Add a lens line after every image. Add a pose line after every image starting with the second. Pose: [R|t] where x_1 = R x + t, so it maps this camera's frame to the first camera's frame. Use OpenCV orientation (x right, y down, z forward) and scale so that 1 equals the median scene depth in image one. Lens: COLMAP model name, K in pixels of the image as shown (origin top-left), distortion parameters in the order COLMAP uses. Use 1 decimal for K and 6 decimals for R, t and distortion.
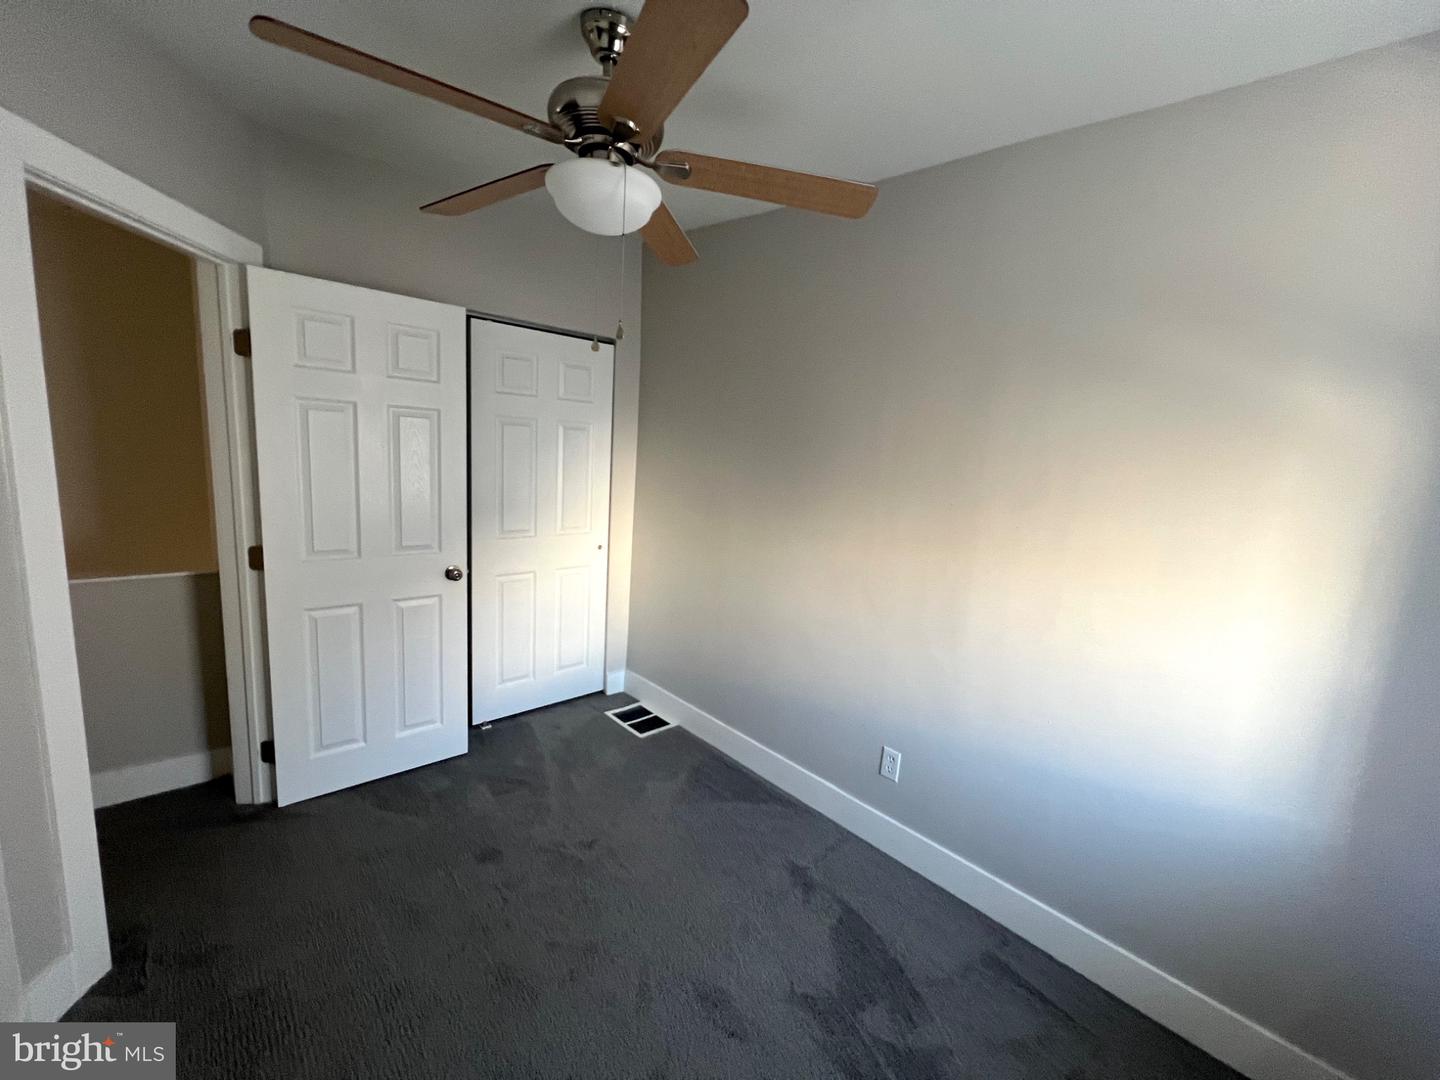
lens RADIAL K [[571.3, 0, 720.0], [0, 571.3, 540.0], [0, 0, 1]] dist [-0.000274, -0.000028]
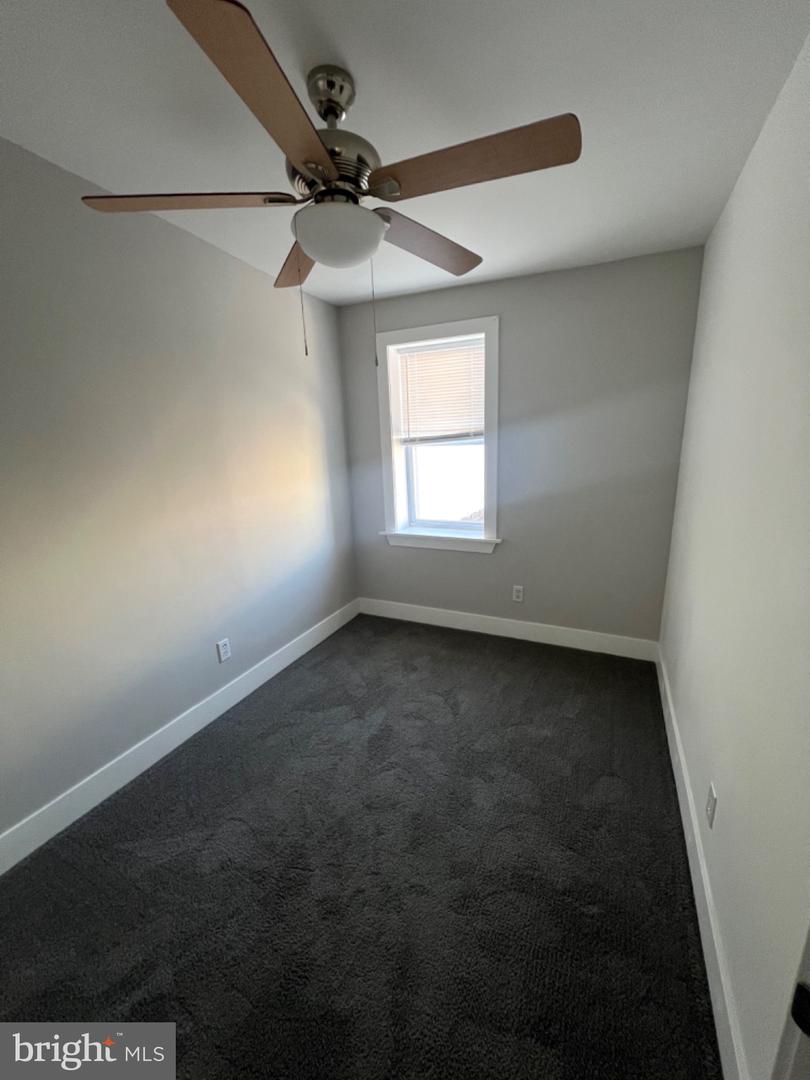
lens RADIAL K [[433.6, 0, 405.0], [0, 433.6, 540.0], [0, 0, 1]] dist [0.000945, -0.000464]
pose [[-0.390581, -0.252421, 0.885285, -1.086636], [0.144476, 0.932947, 0.329752, -0.234710], [-0.909161, 0.256698, -0.327923, 1.176844]]
